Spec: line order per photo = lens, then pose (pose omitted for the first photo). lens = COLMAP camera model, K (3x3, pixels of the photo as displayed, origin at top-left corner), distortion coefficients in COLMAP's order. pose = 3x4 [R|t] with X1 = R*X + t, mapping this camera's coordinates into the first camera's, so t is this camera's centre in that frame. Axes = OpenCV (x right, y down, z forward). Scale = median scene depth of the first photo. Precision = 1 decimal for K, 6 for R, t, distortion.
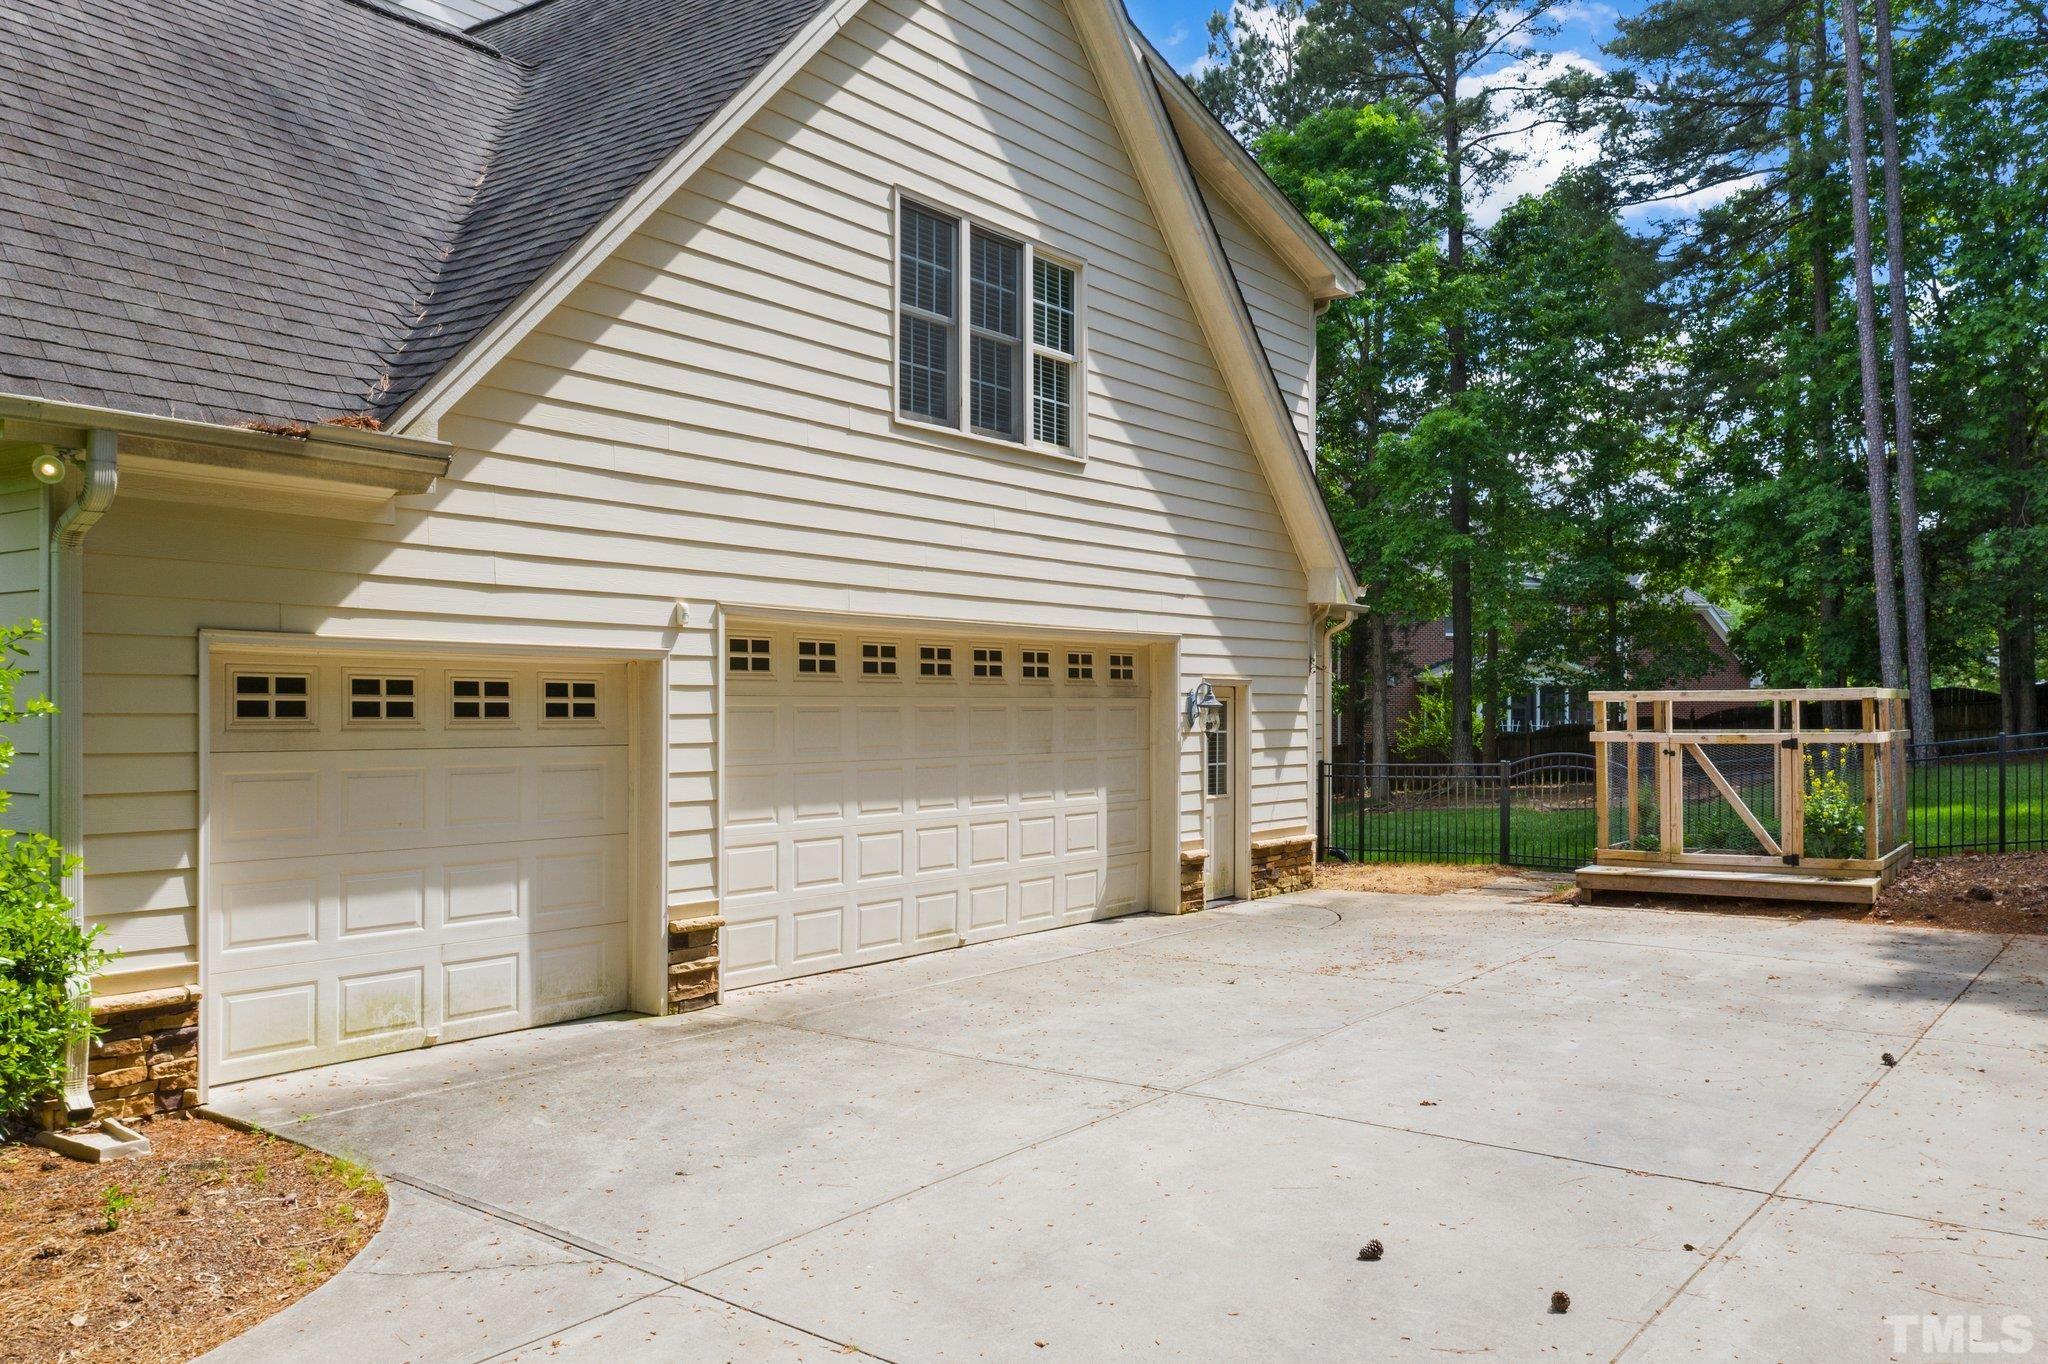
lens RADIAL K [[1647.0, 0, 1021.5], [0, 1647.0, 681.9], [0, 0, 1]] dist [-0.005041, -0.004033]
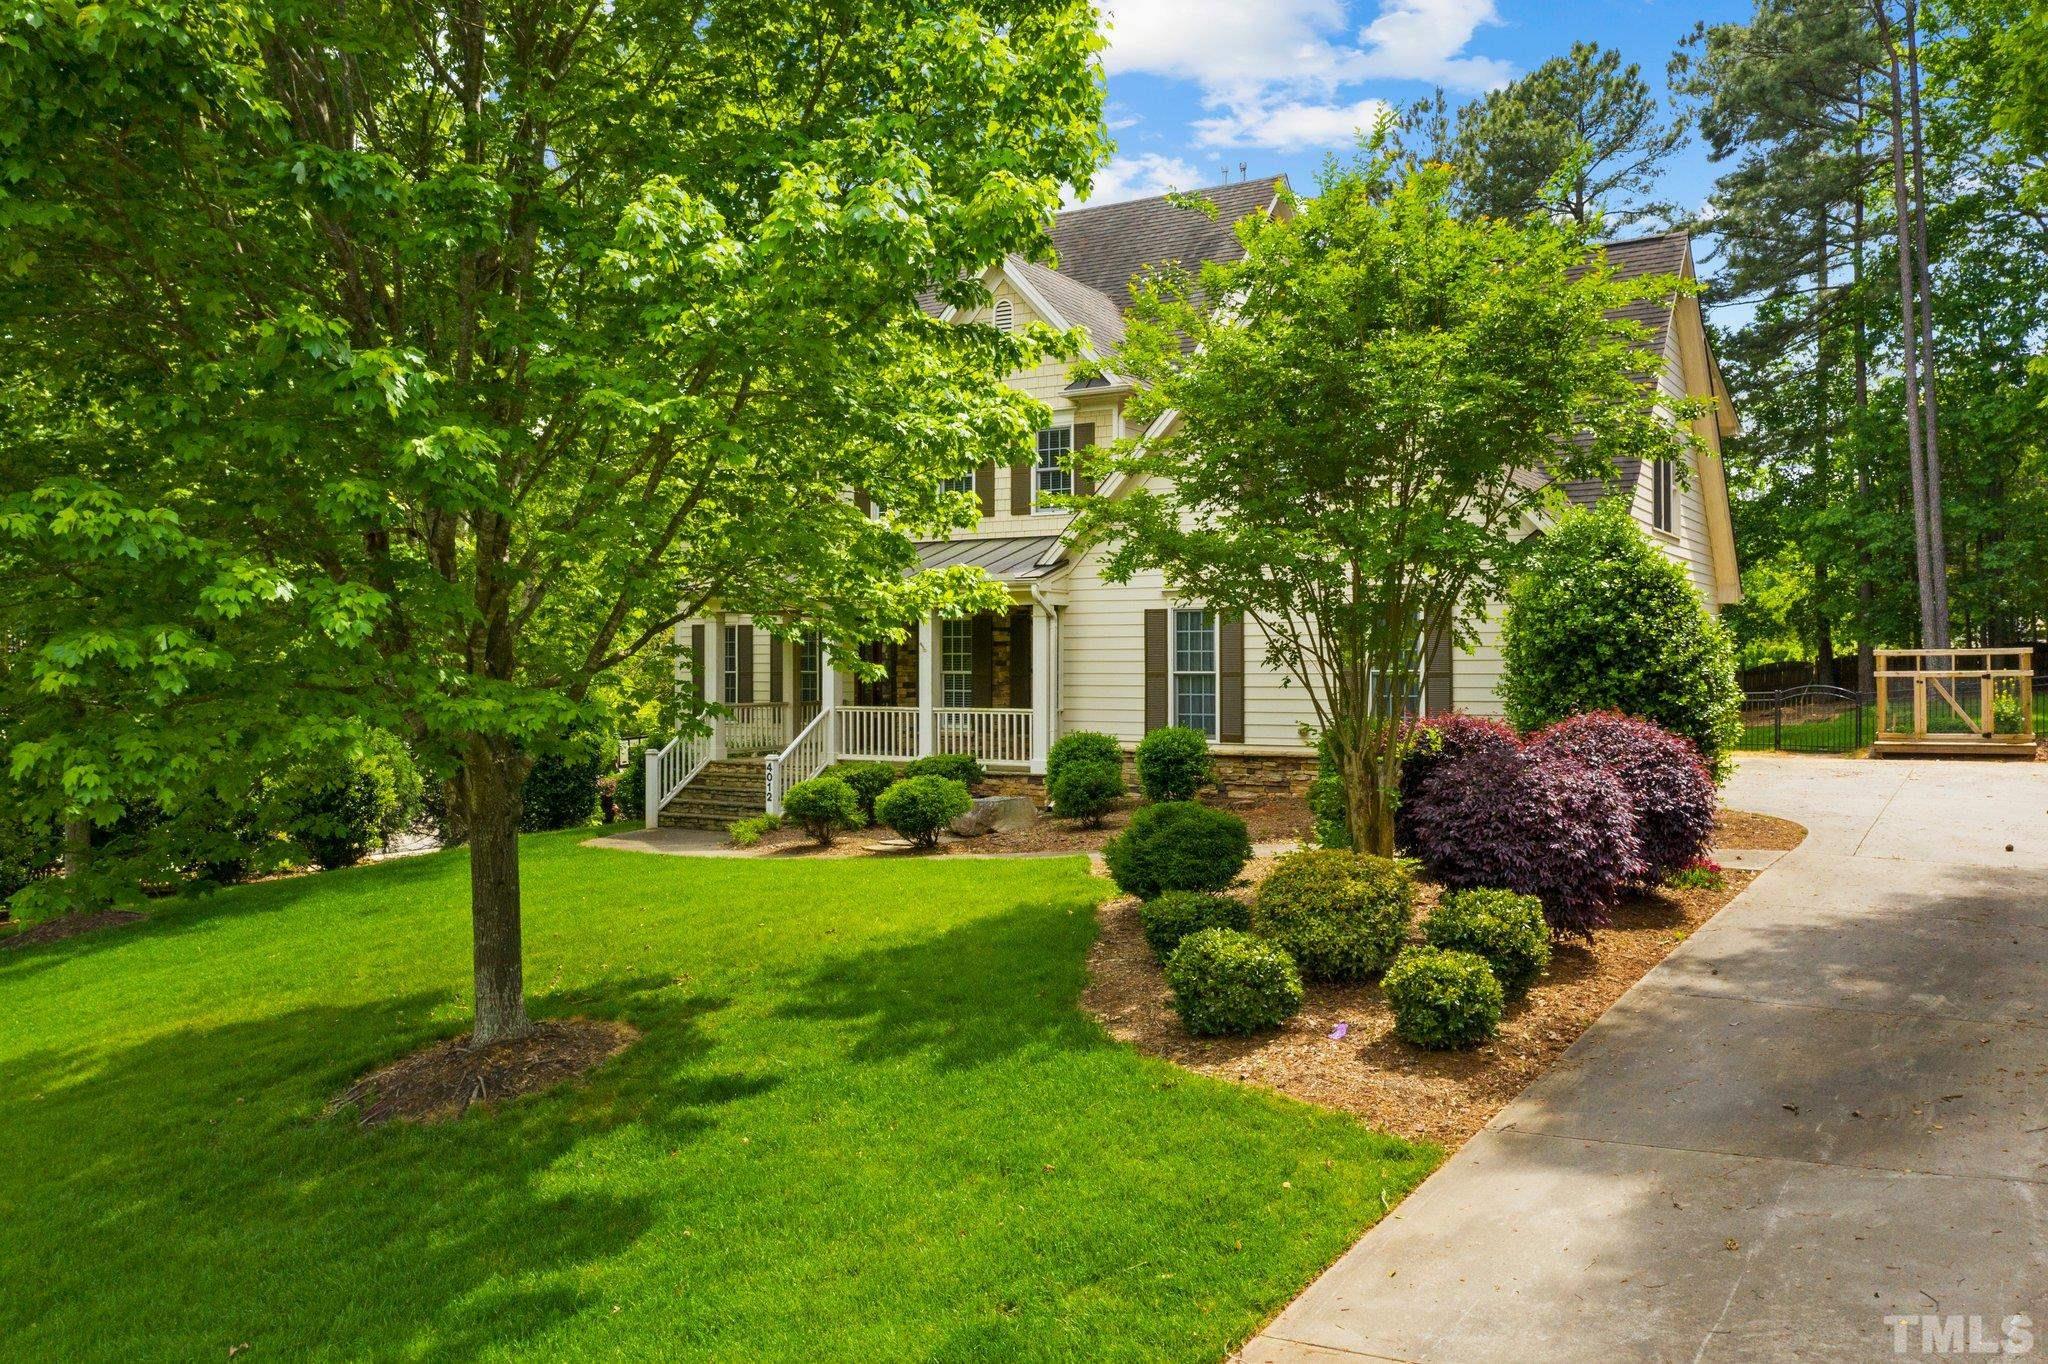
lens RADIAL K [[1647.0, 0, 1020.9], [0, 1647.0, 684.0], [0, 0, 1]] dist [-0.005041, -0.004033]
pose [[0.994002, -0.006805, 0.109151, -0.880815], [0.003476, 0.999524, 0.030653, -0.017277], [-0.109308, -0.030090, 0.993552, -0.809763]]
